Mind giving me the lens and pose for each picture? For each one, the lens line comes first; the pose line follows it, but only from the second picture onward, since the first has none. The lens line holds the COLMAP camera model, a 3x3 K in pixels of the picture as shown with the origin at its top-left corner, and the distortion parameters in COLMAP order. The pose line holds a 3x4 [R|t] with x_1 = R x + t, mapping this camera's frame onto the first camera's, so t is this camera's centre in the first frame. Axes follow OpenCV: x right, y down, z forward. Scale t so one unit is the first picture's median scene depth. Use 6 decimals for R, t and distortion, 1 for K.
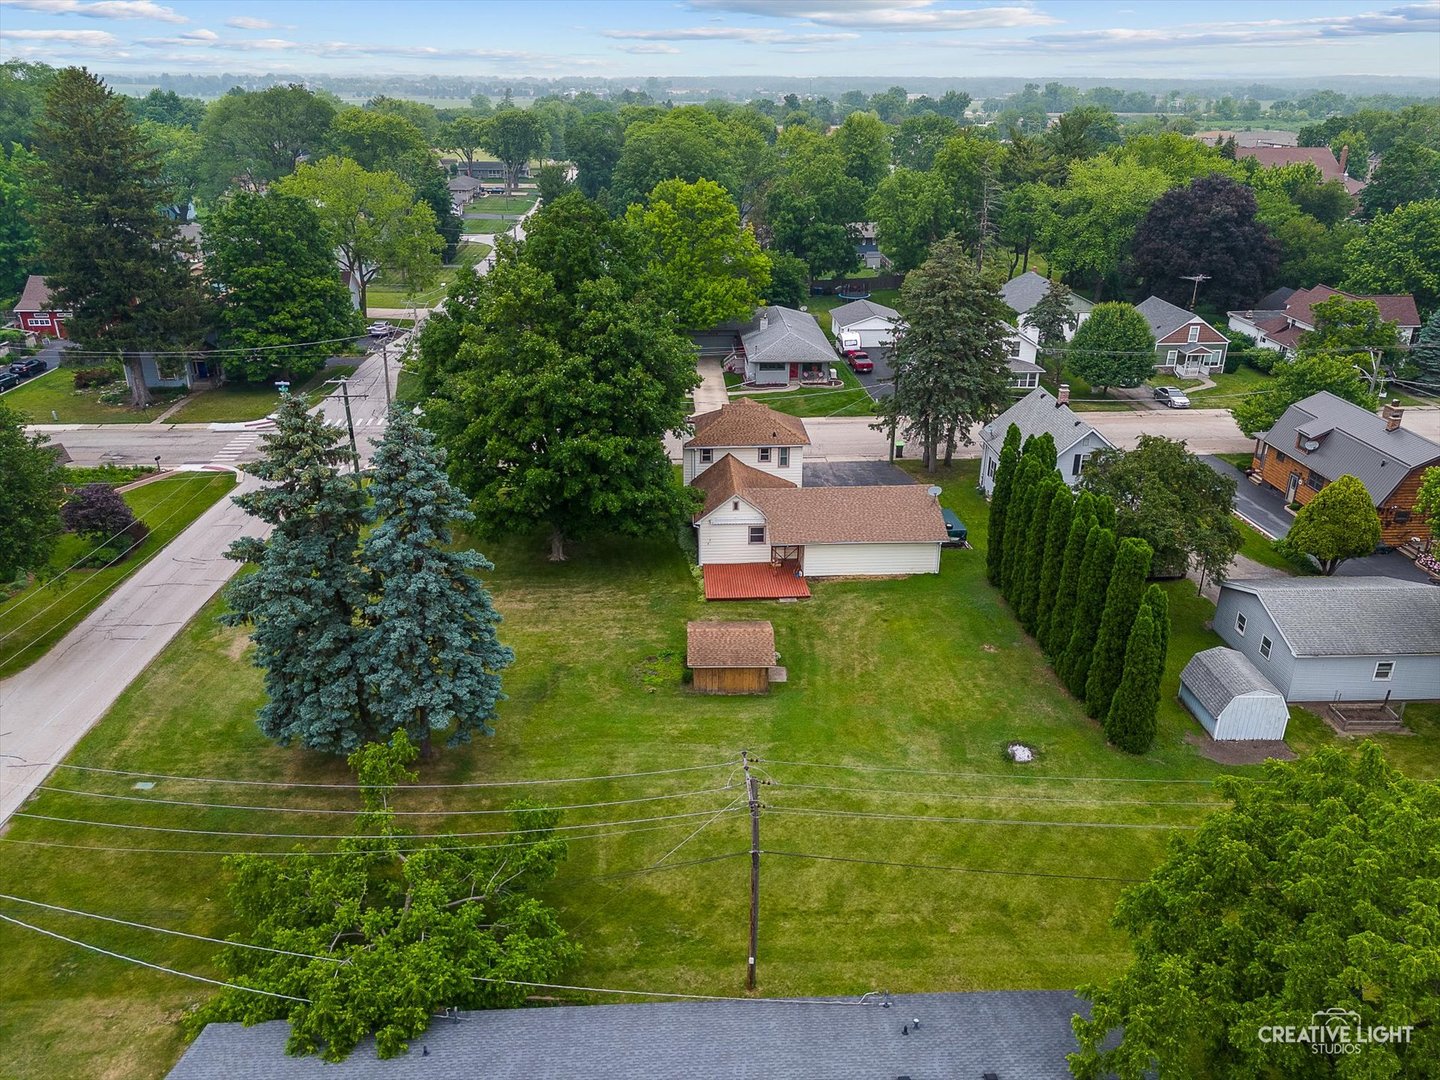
lens RADIAL K [[1066.3, 0, 719.1], [0, 1066.3, 543.2], [0, 0, 1]] dist [0.041686, -0.017693]
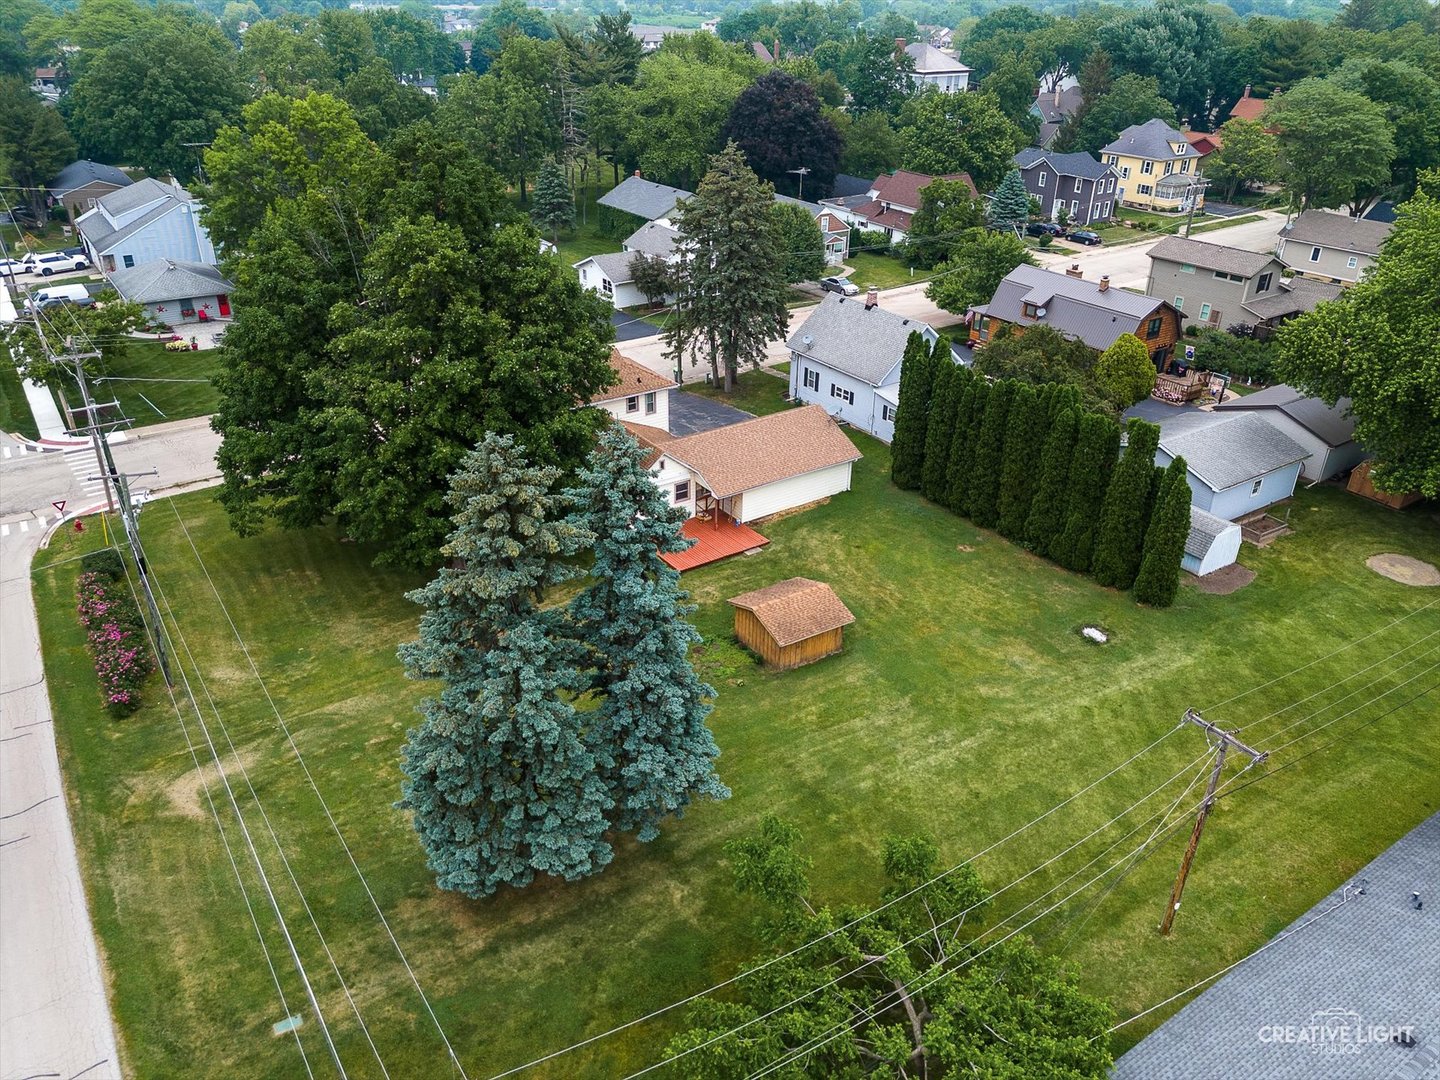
lens RADIAL K [[1066.3, 0, 714.2], [0, 1066.3, 536.8], [0, 0, 1]] dist [0.041686, -0.017693]
pose [[0.851740, -0.236108, 0.467751, -0.350394], [0.198663, 0.971584, 0.128677, -0.075976], [-0.484841, -0.016675, 0.874443, 0.164061]]
